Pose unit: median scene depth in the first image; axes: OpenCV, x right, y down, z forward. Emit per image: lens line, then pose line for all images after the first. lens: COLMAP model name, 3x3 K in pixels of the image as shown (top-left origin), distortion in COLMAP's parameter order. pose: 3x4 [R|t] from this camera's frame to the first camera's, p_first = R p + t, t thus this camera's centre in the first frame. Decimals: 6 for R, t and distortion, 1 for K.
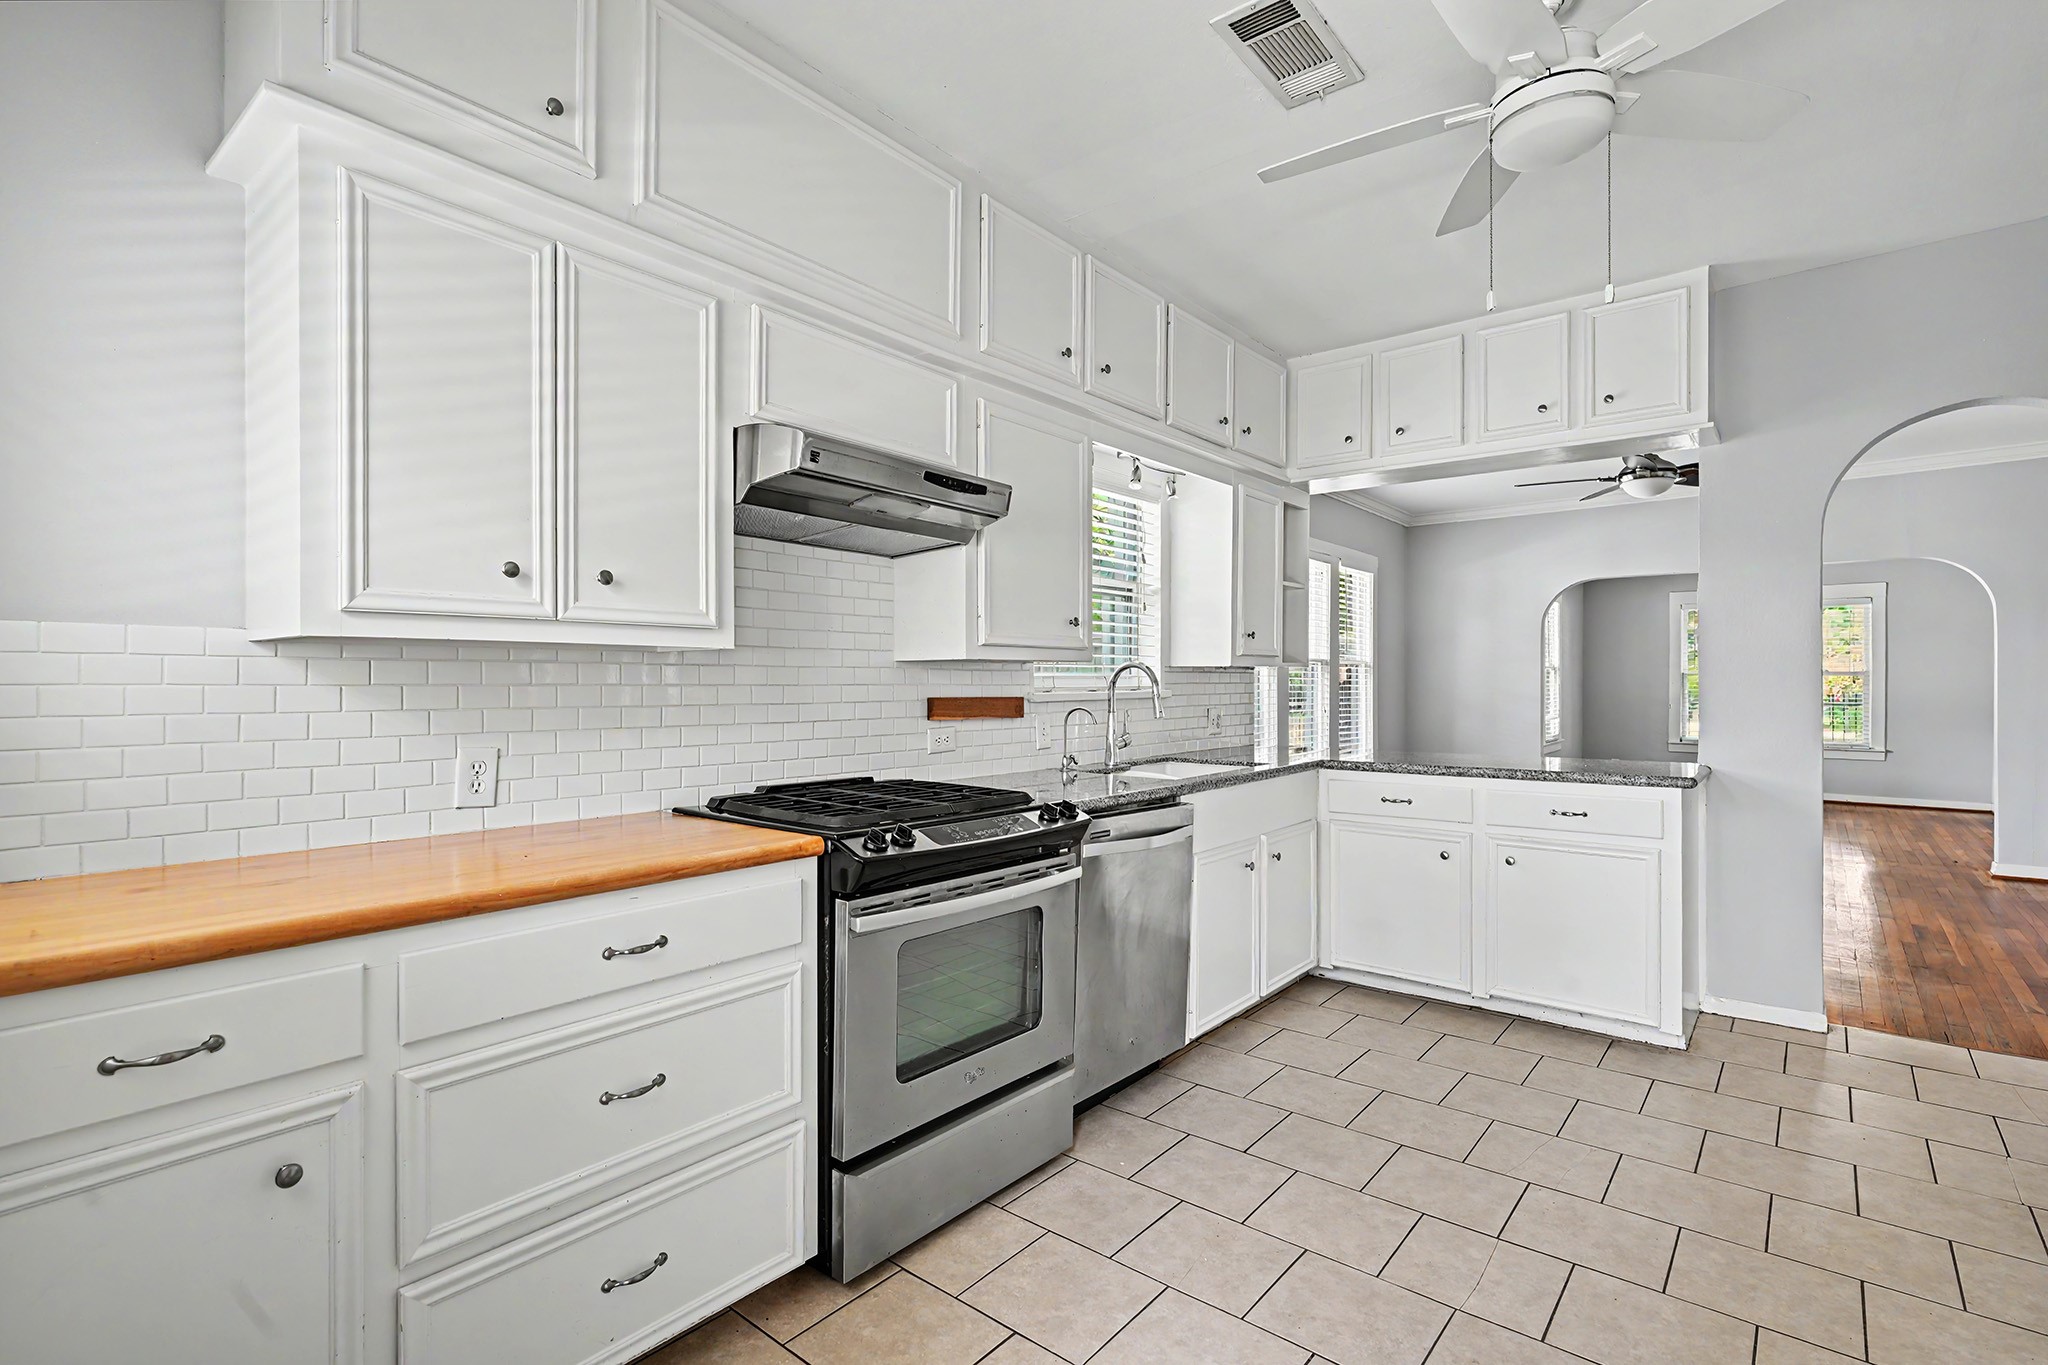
lens RADIAL K [[969.3, 0, 1018.7], [0, 969.3, 694.7], [0, 0, 1]] dist [0.006320, 0.000992]
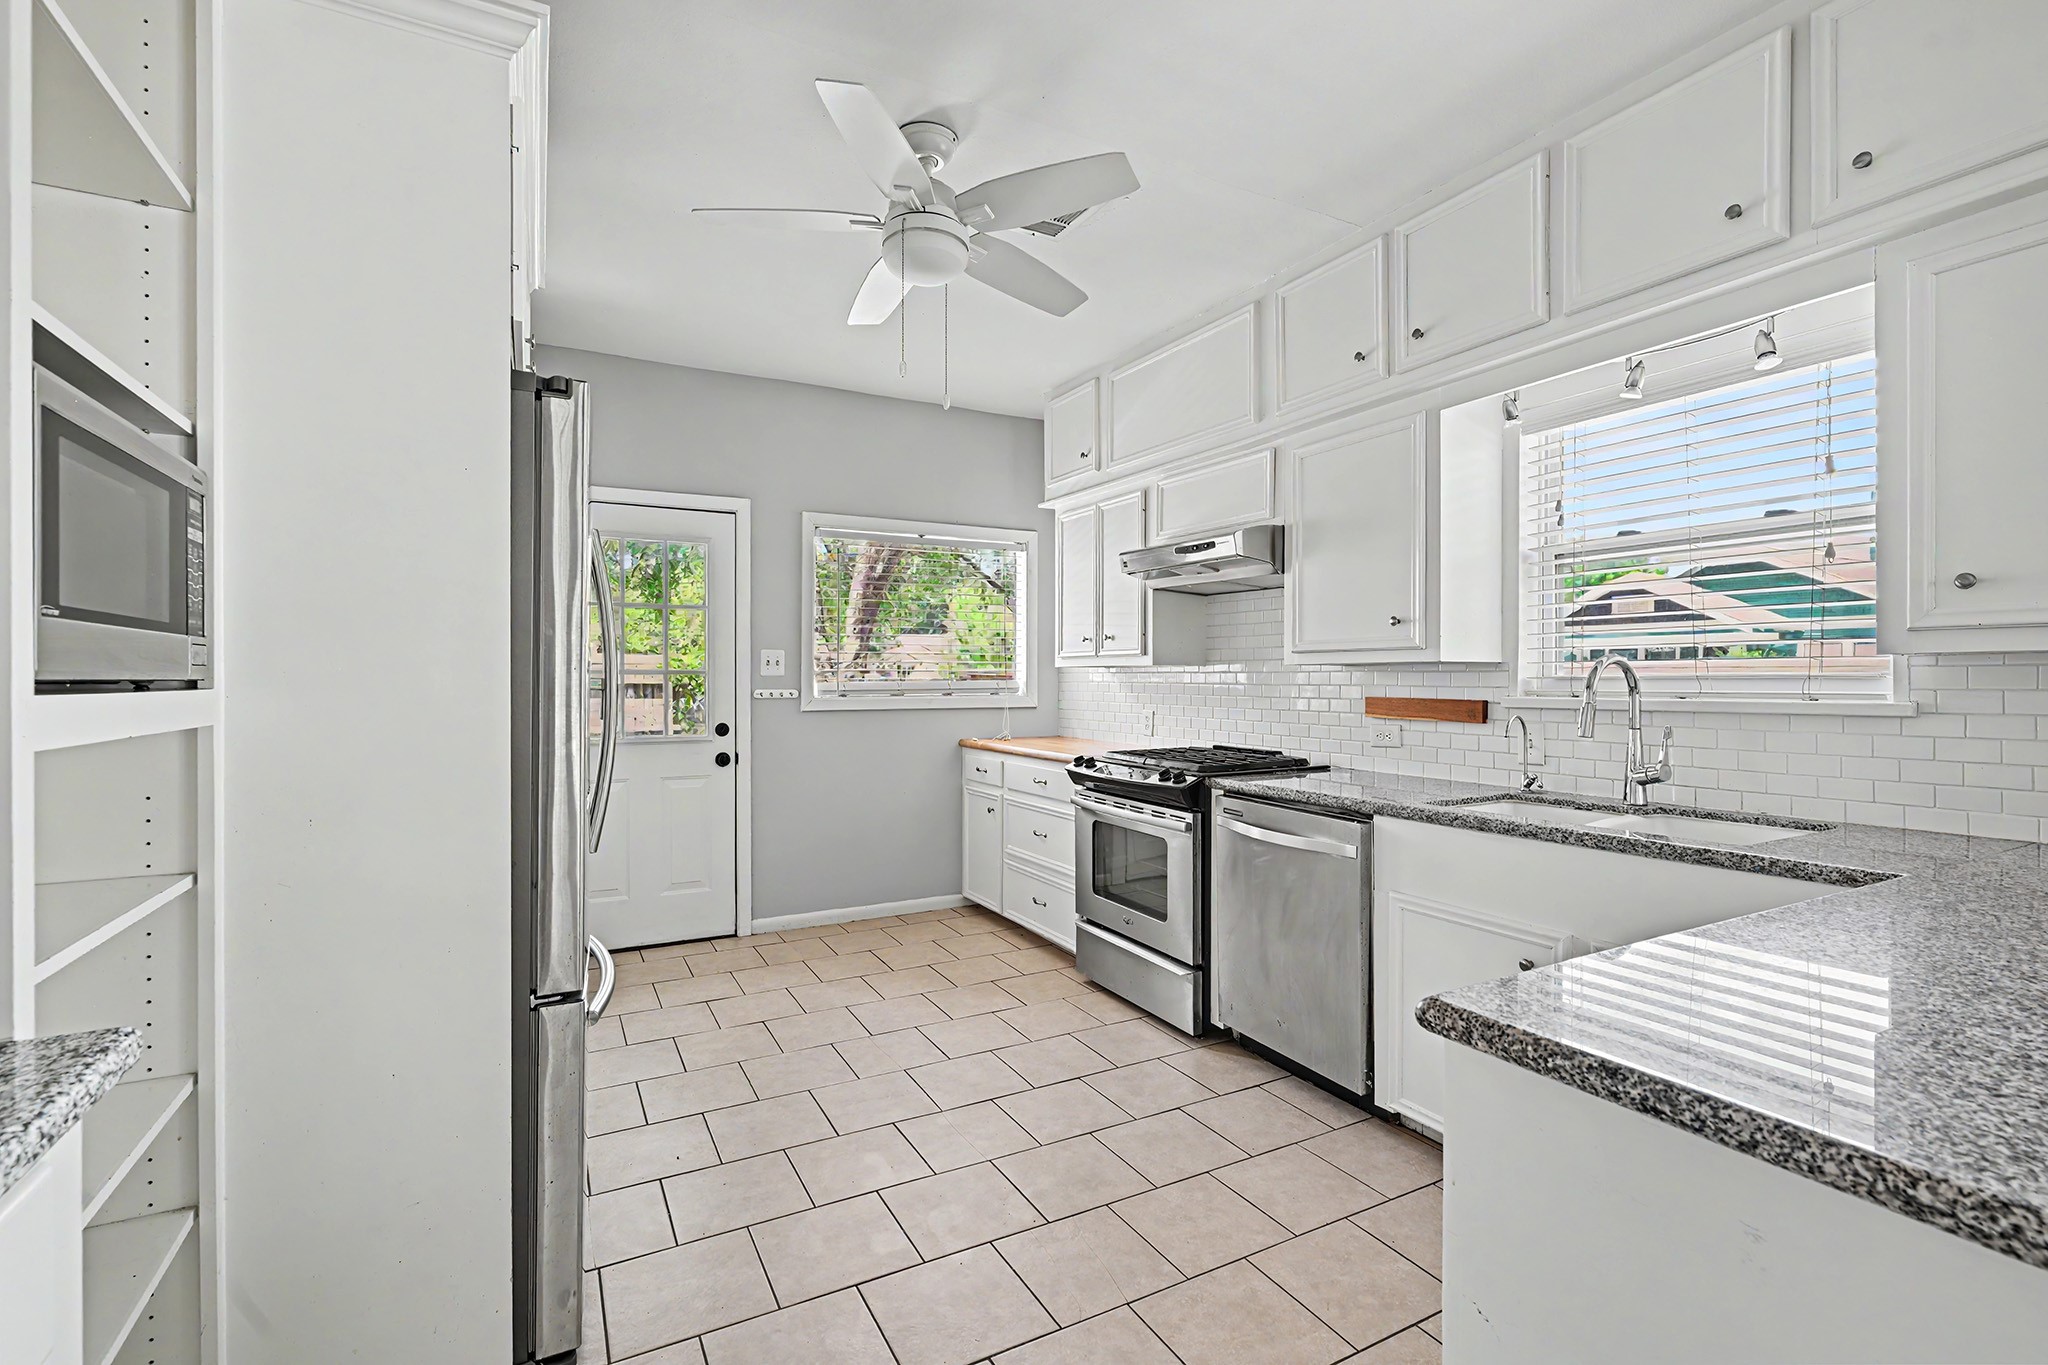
lens RADIAL K [[923.7, 0, 1028.7], [0, 923.7, 685.5], [0, 0, 1]] dist [-0.001800, -0.000053]
pose [[-0.371777, 0.004530, -0.928311, 1.301394], [-0.013481, 0.999856, 0.010278, -0.019901], [0.928224, 0.016336, -0.371662, 1.254541]]
